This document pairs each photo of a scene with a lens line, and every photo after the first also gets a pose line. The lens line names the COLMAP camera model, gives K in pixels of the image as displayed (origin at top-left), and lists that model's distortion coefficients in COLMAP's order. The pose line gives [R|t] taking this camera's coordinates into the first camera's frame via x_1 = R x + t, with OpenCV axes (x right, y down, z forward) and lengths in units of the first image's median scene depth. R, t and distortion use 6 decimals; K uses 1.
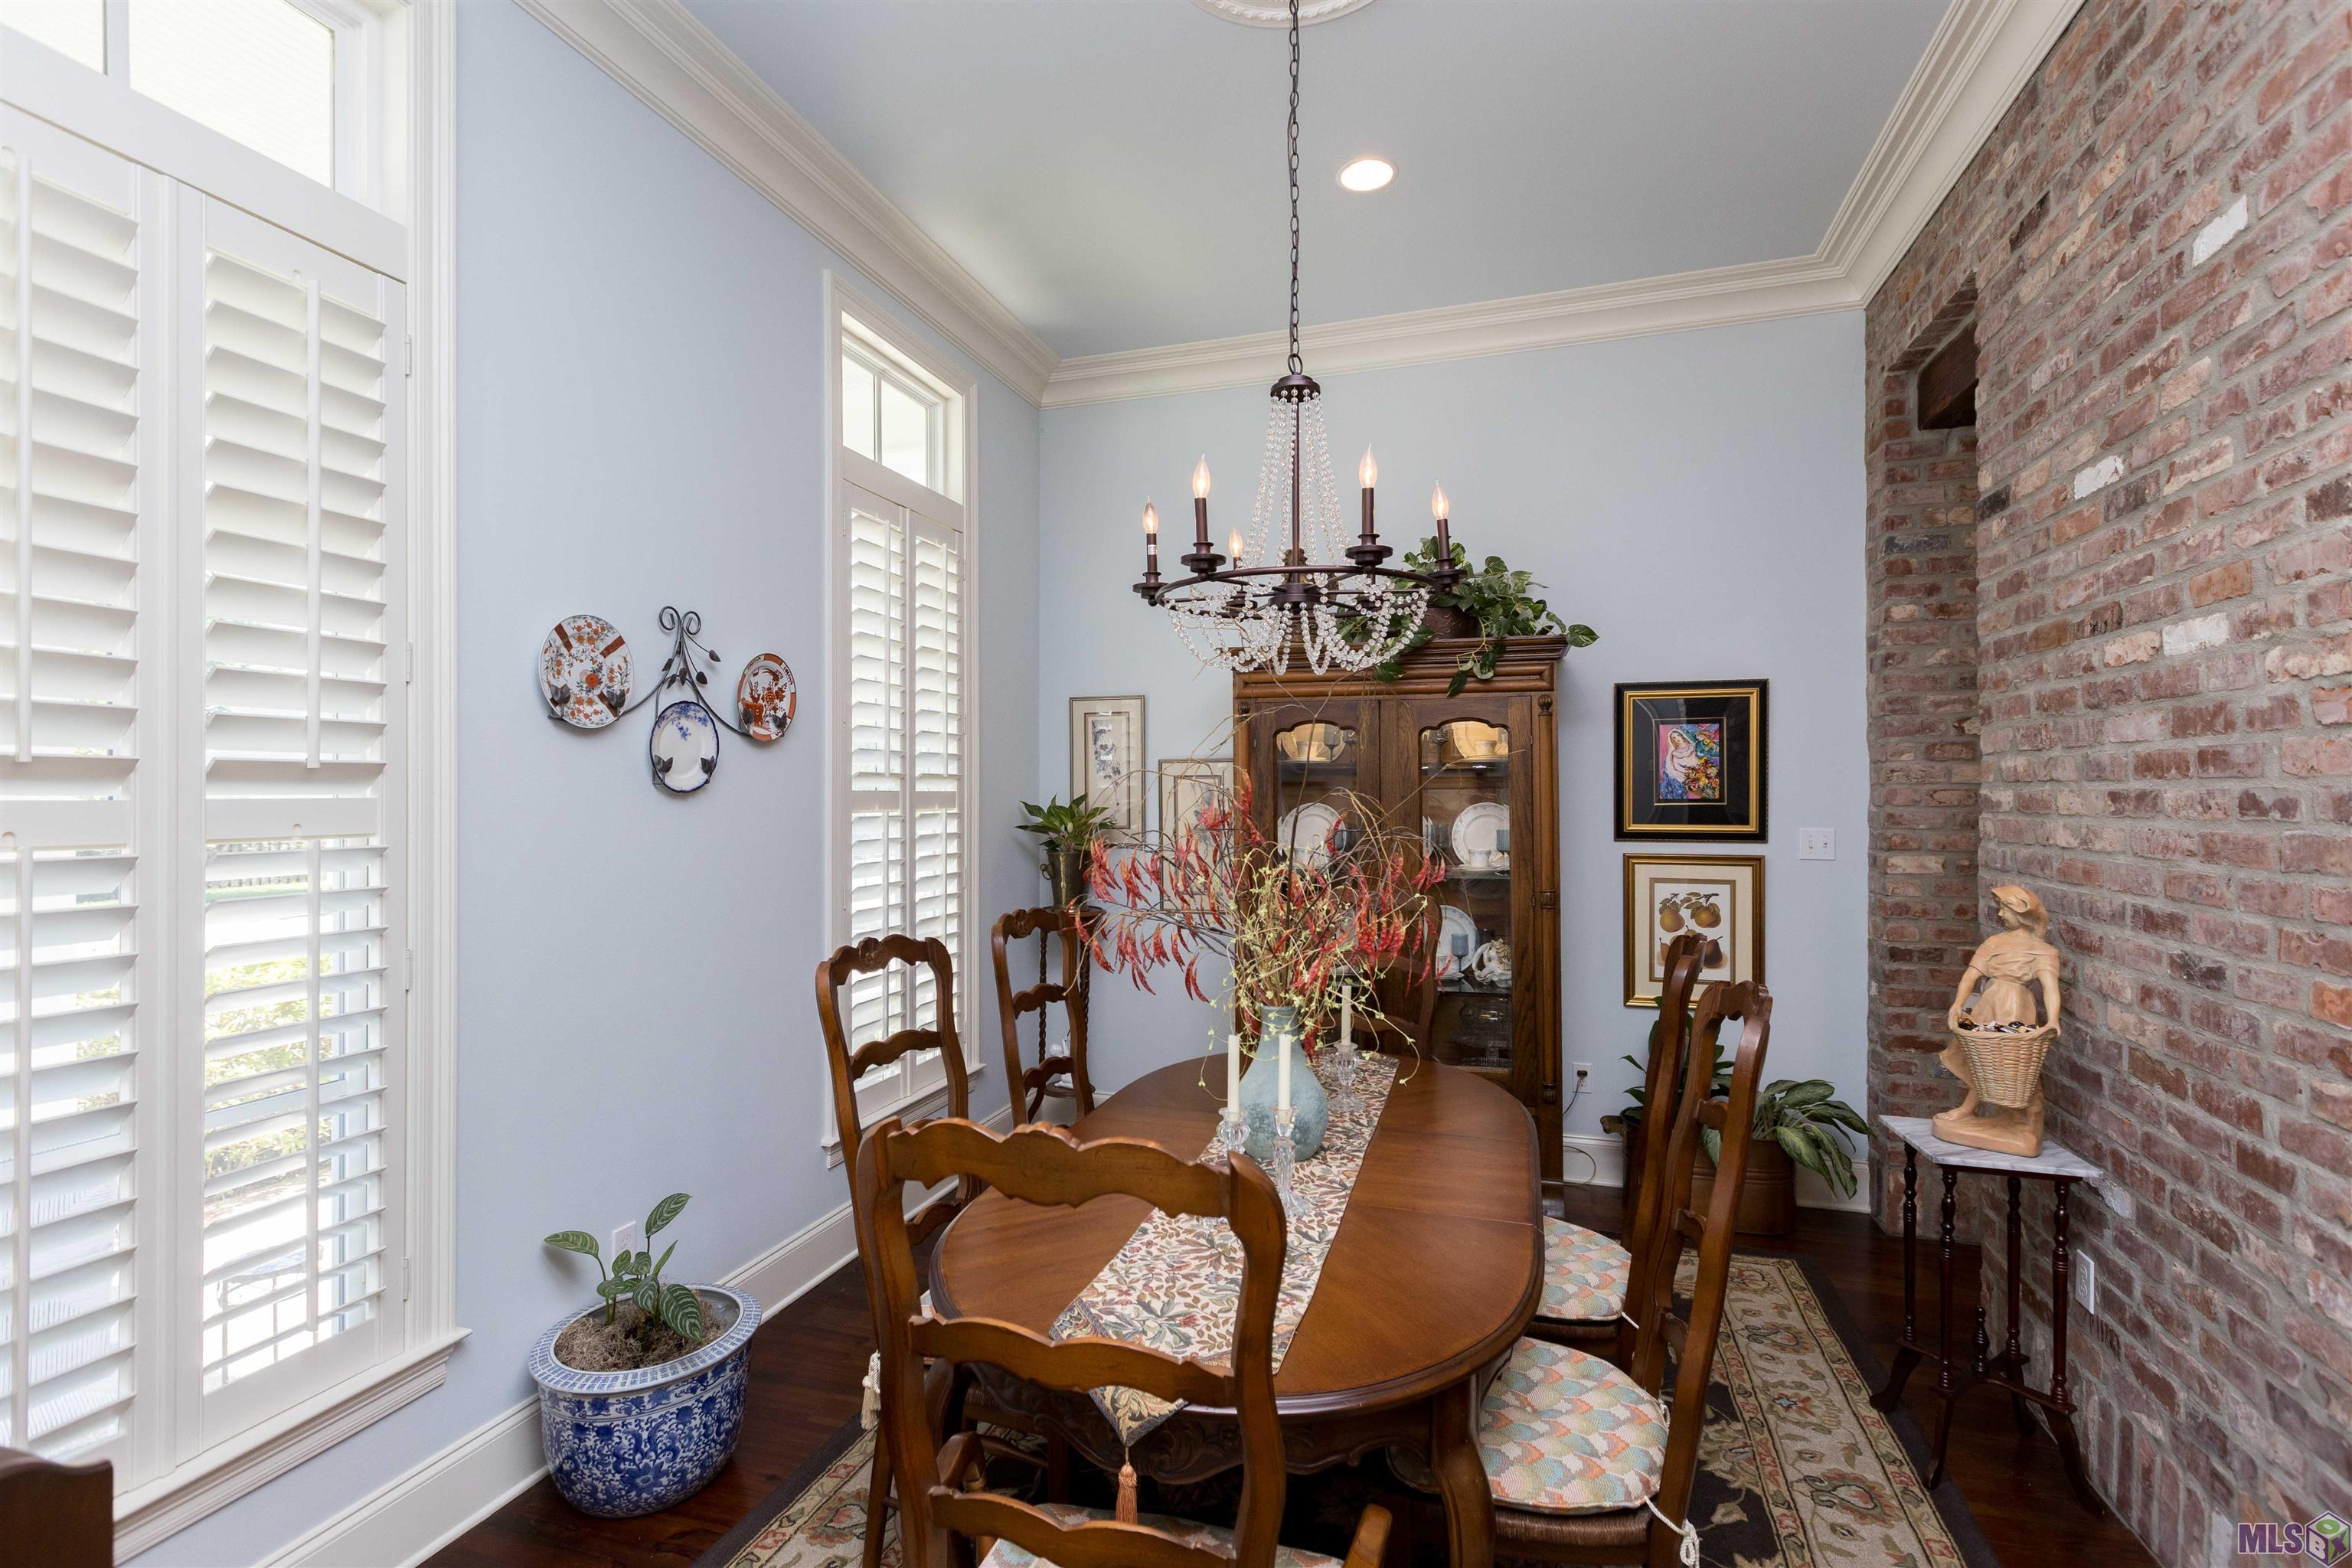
lens RADIAL K [[1085.1, 0, 1188.3], [0, 1085.1, 793.0], [0, 0, 1]] dist [0.004716, 0.000485]
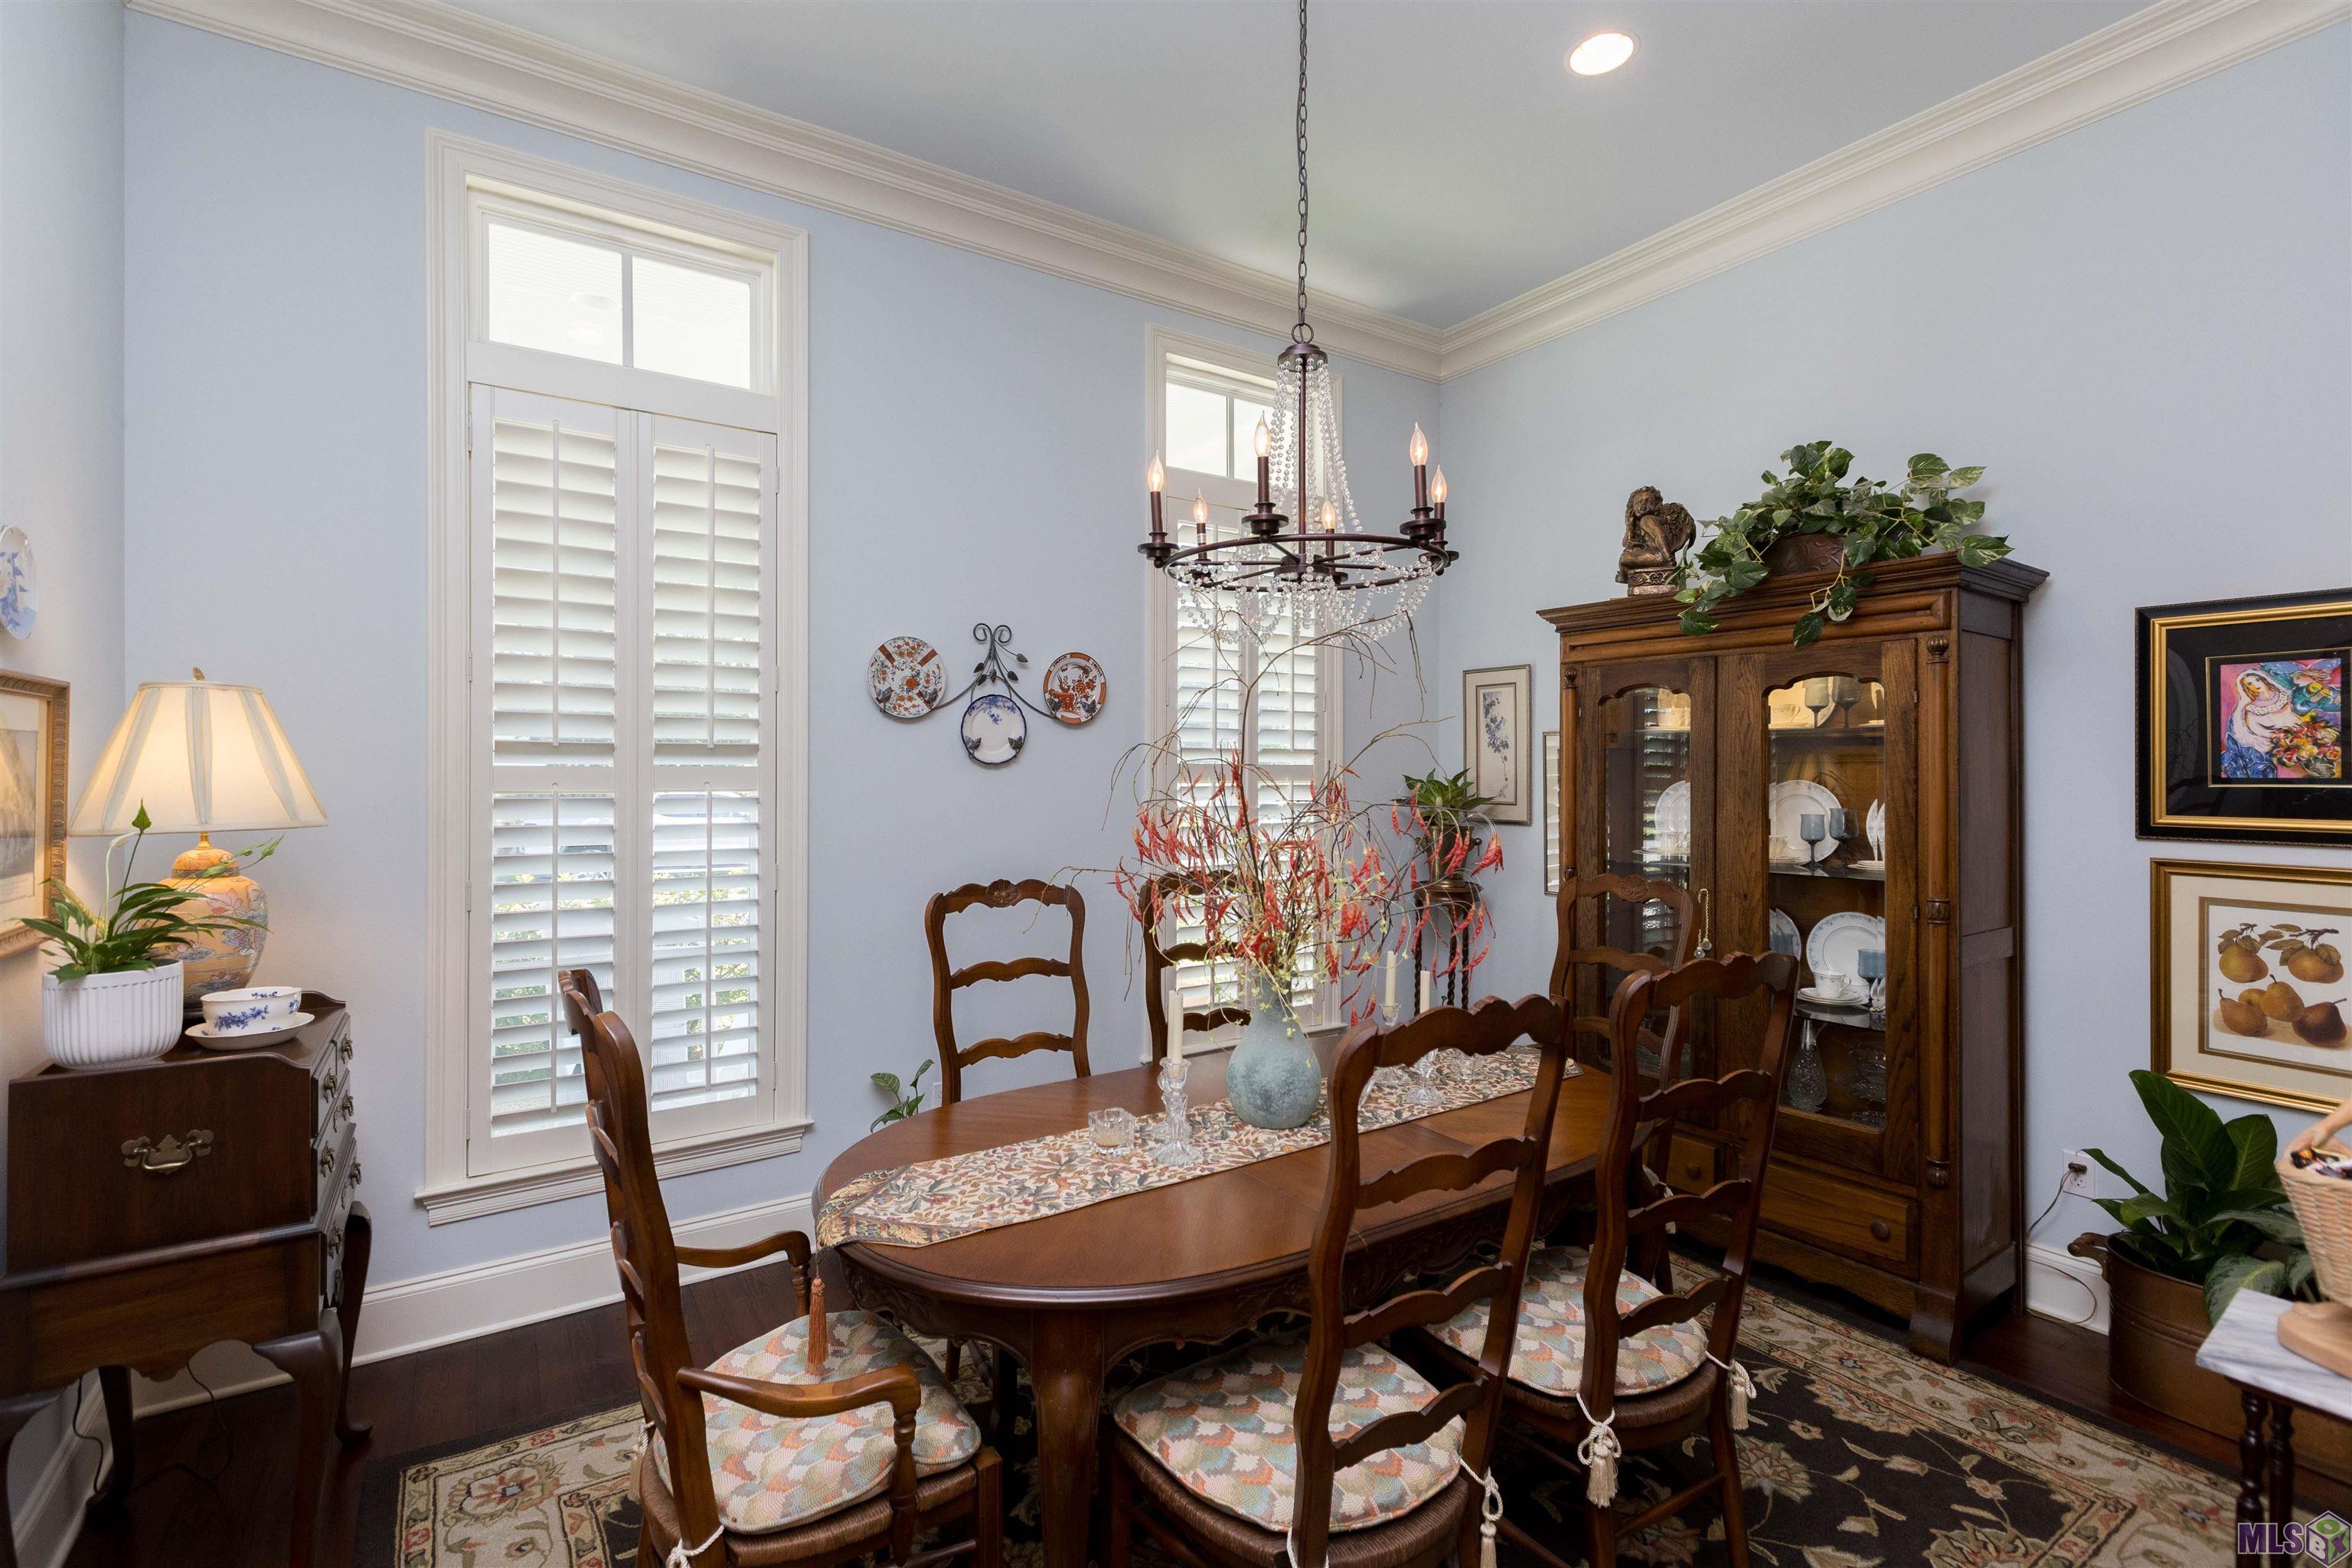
lens RADIAL K [[1085.1, 0, 1183.1], [0, 1085.1, 769.3], [0, 0, 1]] dist [0.004716, 0.000485]
pose [[0.774373, 0.003913, -0.632718, 0.514163], [-0.004618, 0.999989, 0.000533, 0.003635], [0.632713, 0.002509, 0.774382, 0.126443]]
